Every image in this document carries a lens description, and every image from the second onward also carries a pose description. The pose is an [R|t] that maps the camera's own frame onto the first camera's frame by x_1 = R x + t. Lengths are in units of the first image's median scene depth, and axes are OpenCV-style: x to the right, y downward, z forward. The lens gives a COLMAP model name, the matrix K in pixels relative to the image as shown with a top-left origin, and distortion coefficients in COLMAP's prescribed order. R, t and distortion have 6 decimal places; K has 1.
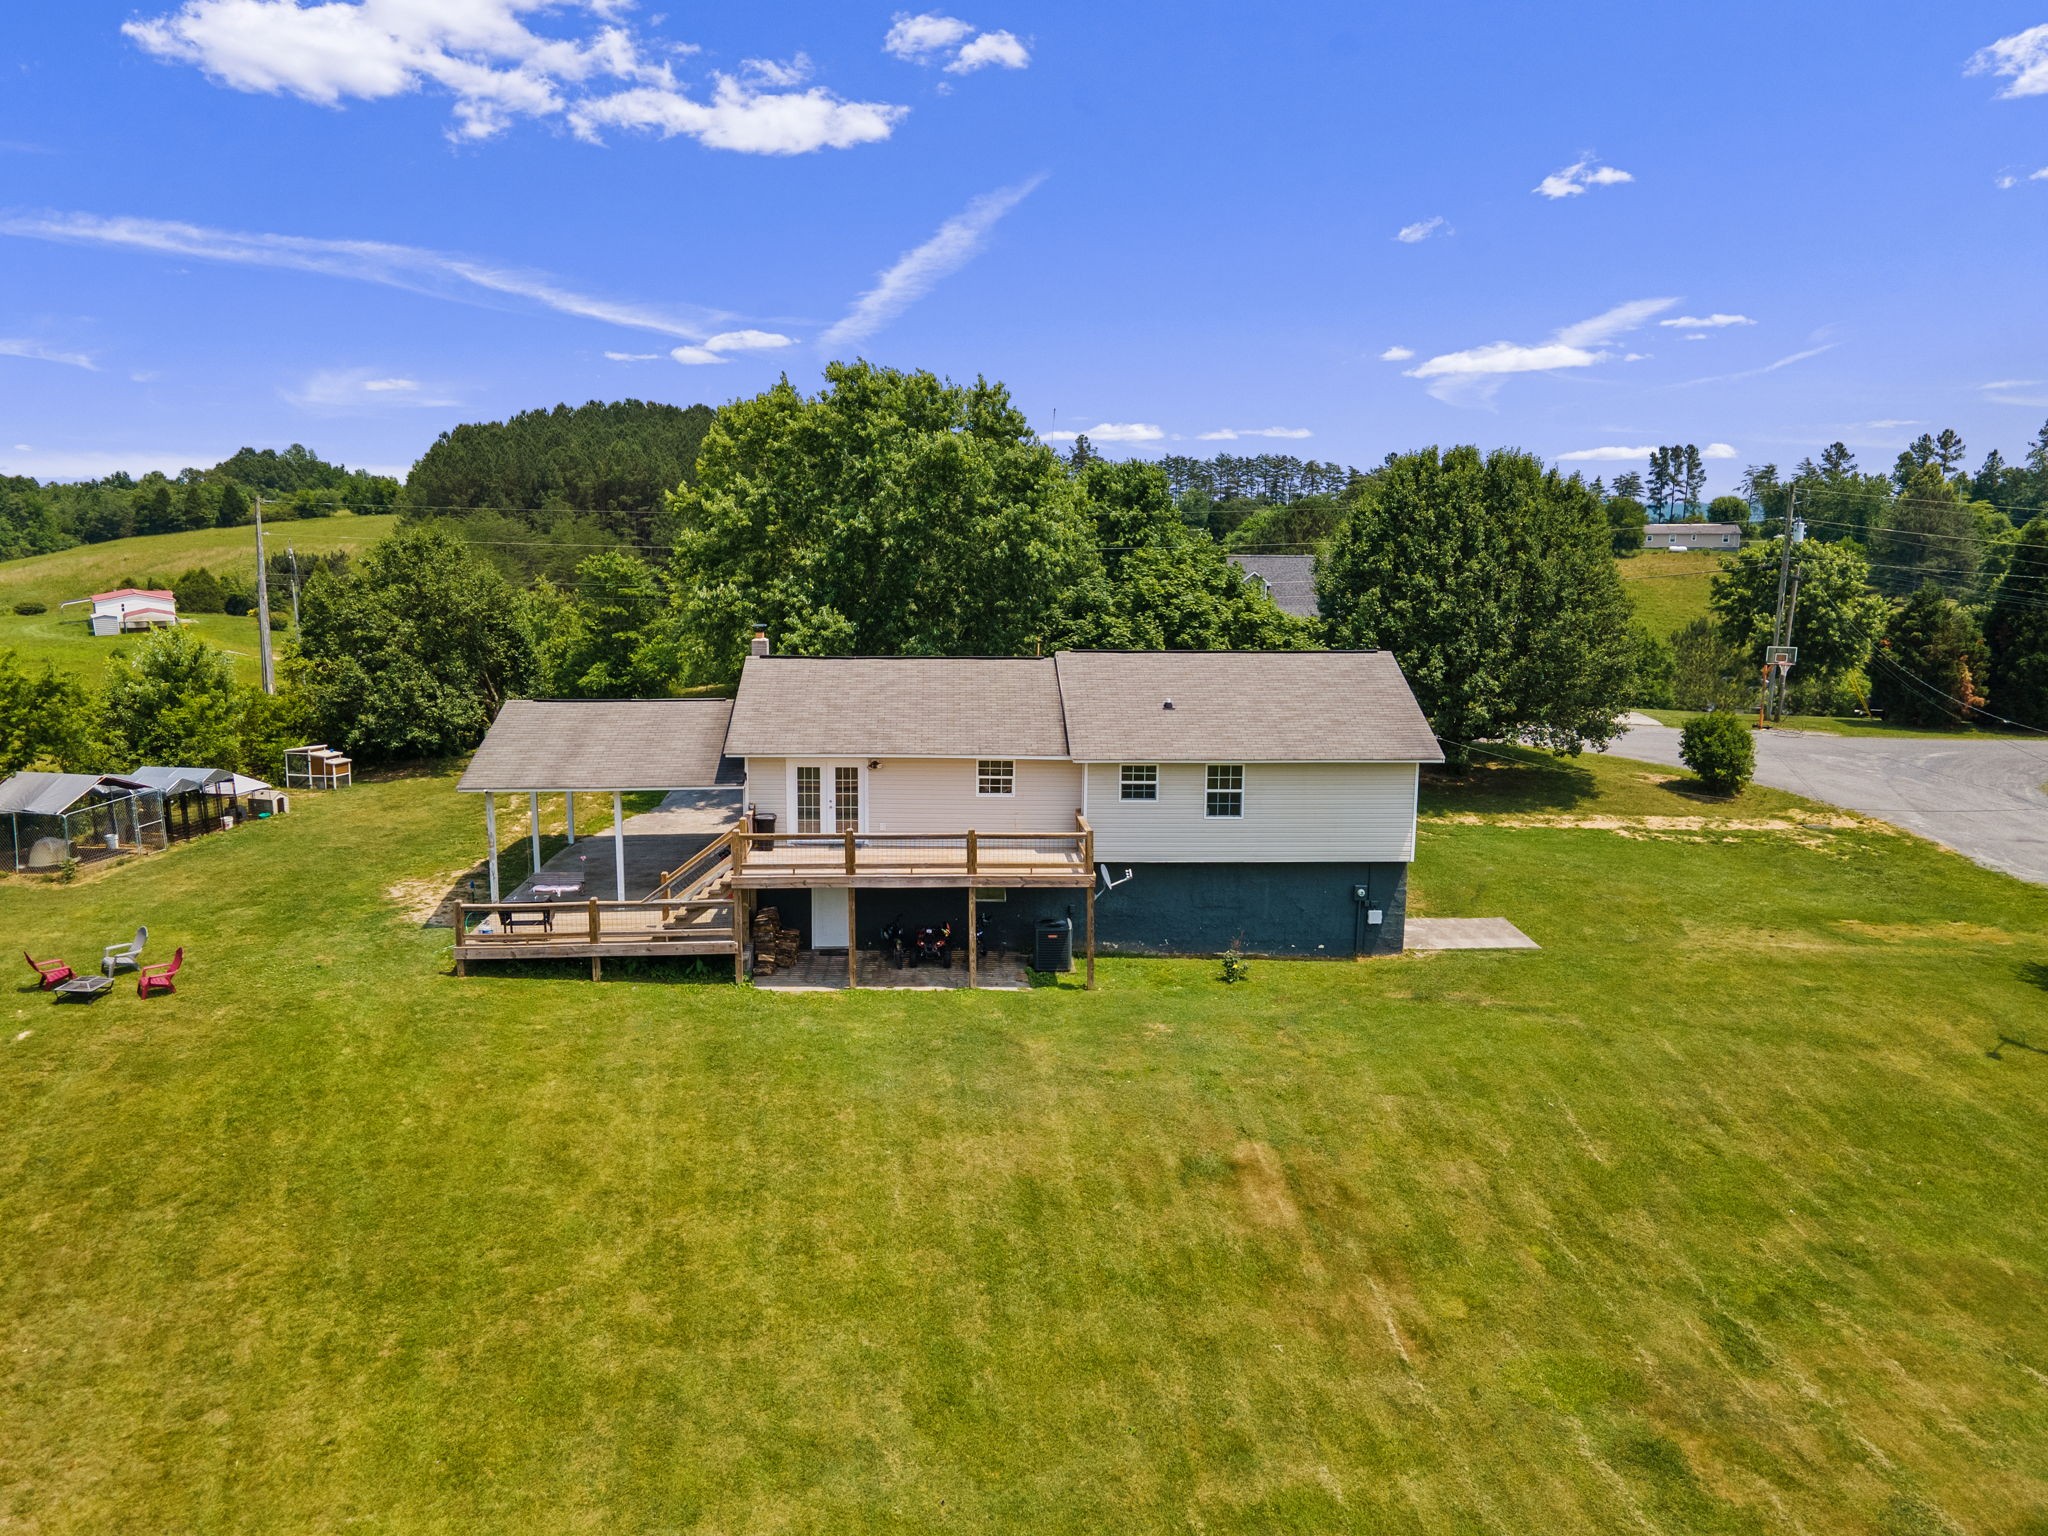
lens RADIAL K [[1551.6, 0, 1026.1], [0, 1551.6, 769.7], [0, 0, 1]] dist [0.000117, 0.123339]
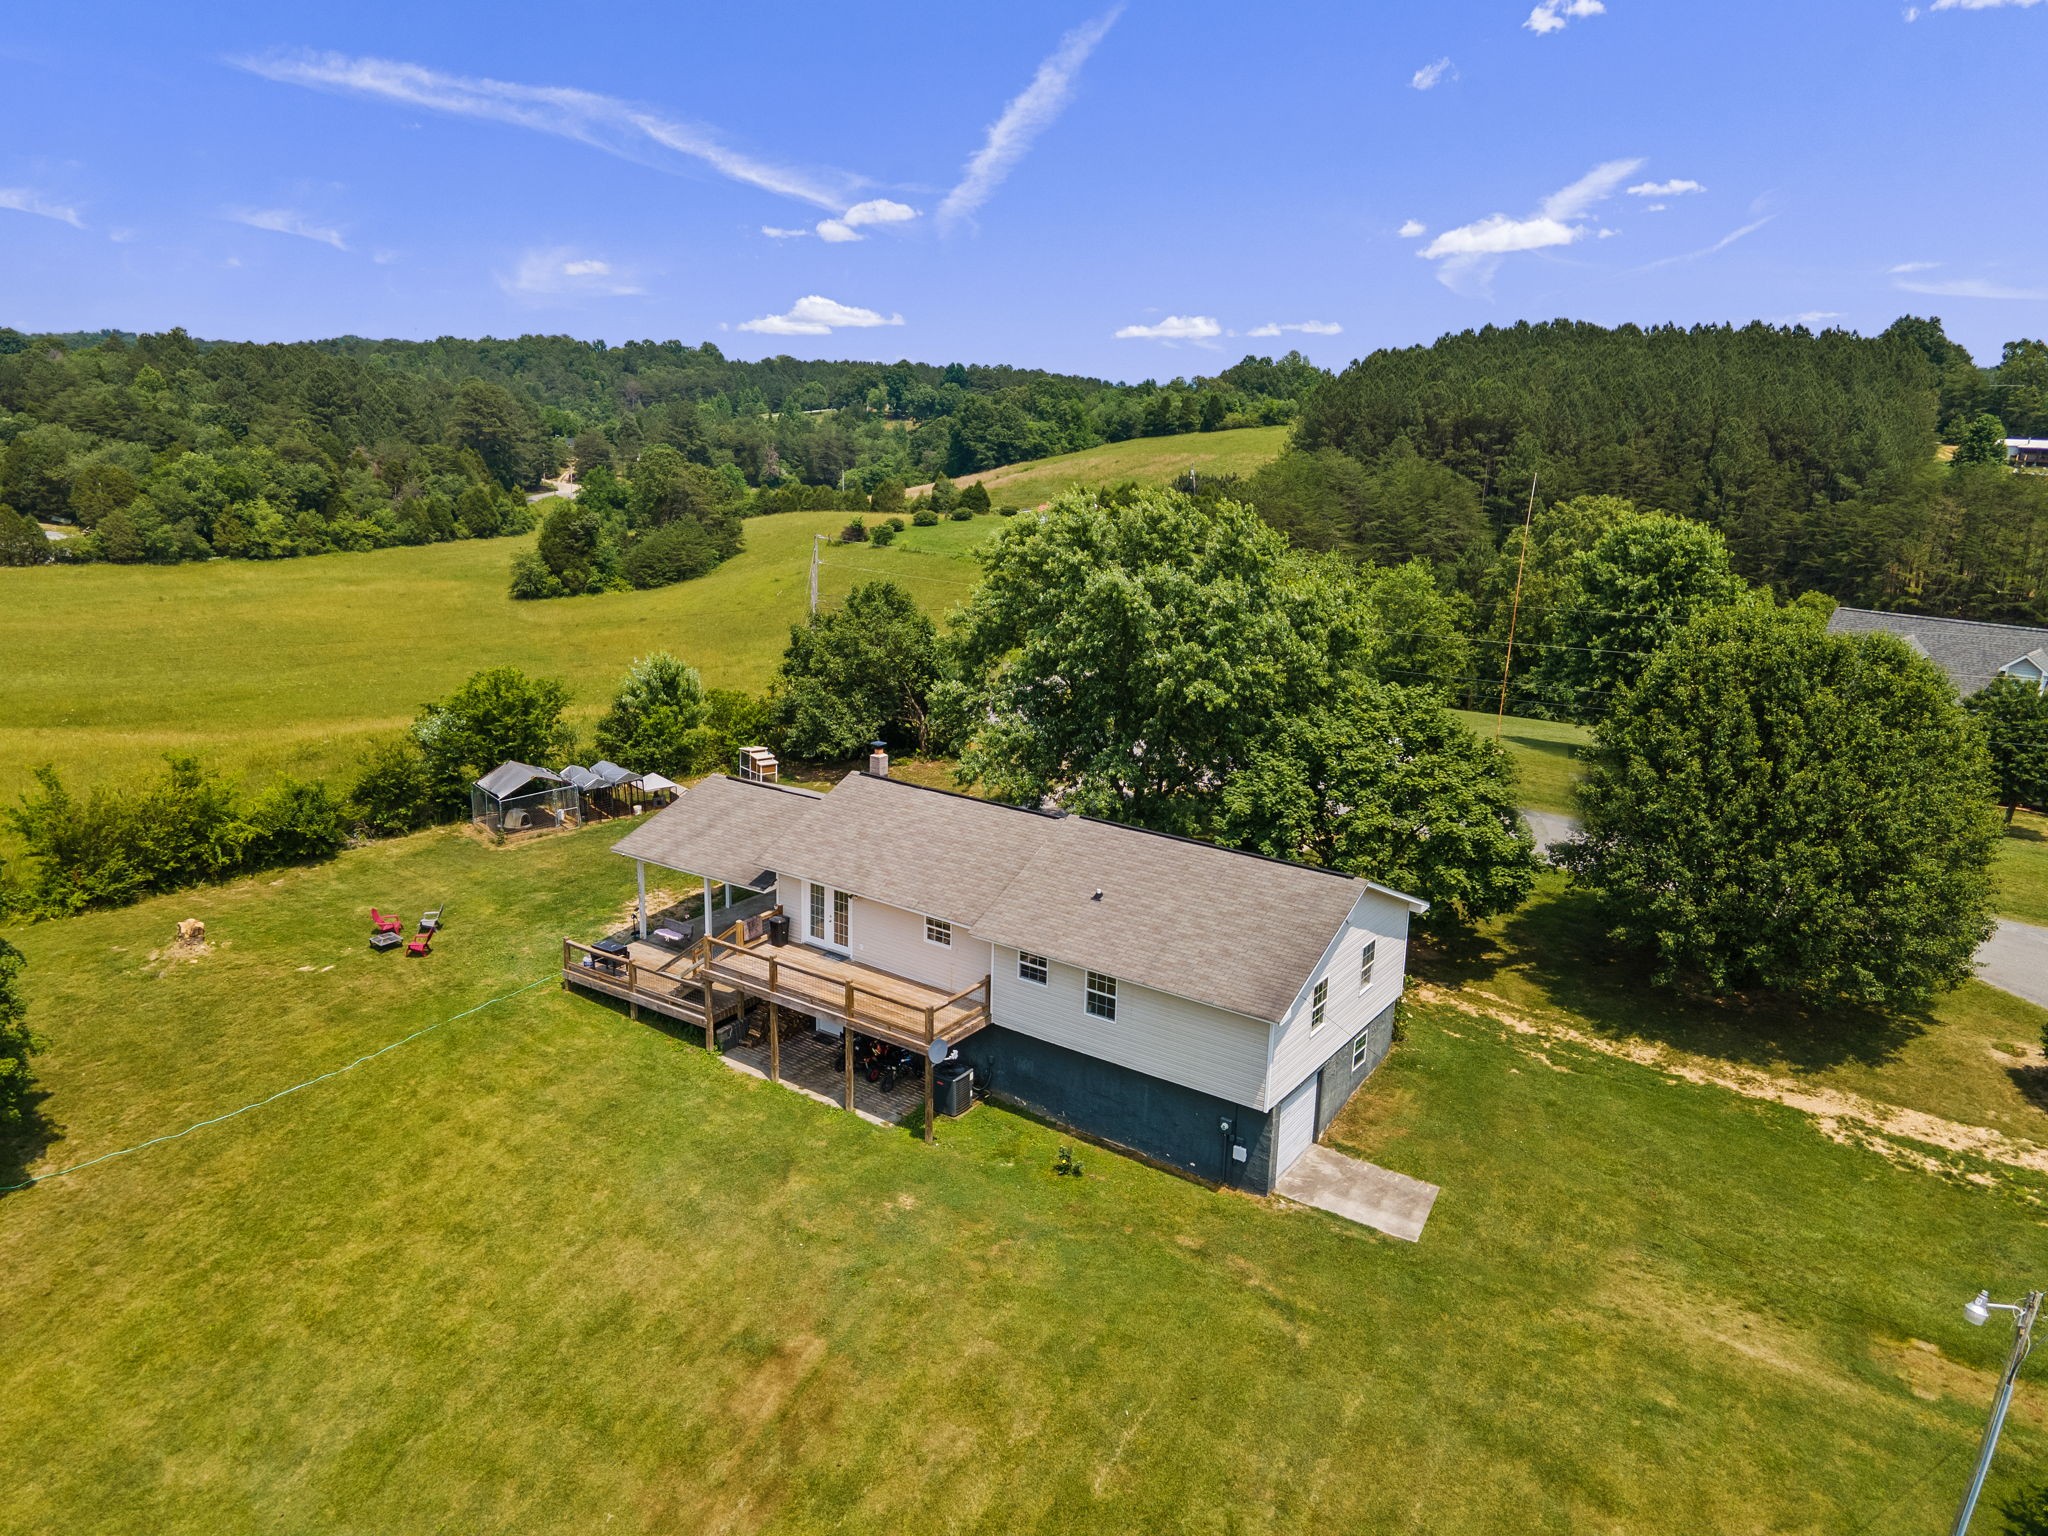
lens RADIAL K [[1526.0, 0, 1017.0], [0, 1526.0, 766.9], [0, 0, 1]] dist [0.034152, 0.029687]
pose [[0.794466, 0.169451, -0.583190, 0.638942], [-0.124406, 0.985330, 0.116821, -0.242722], [0.594430, -0.020258, 0.803892, 0.144370]]
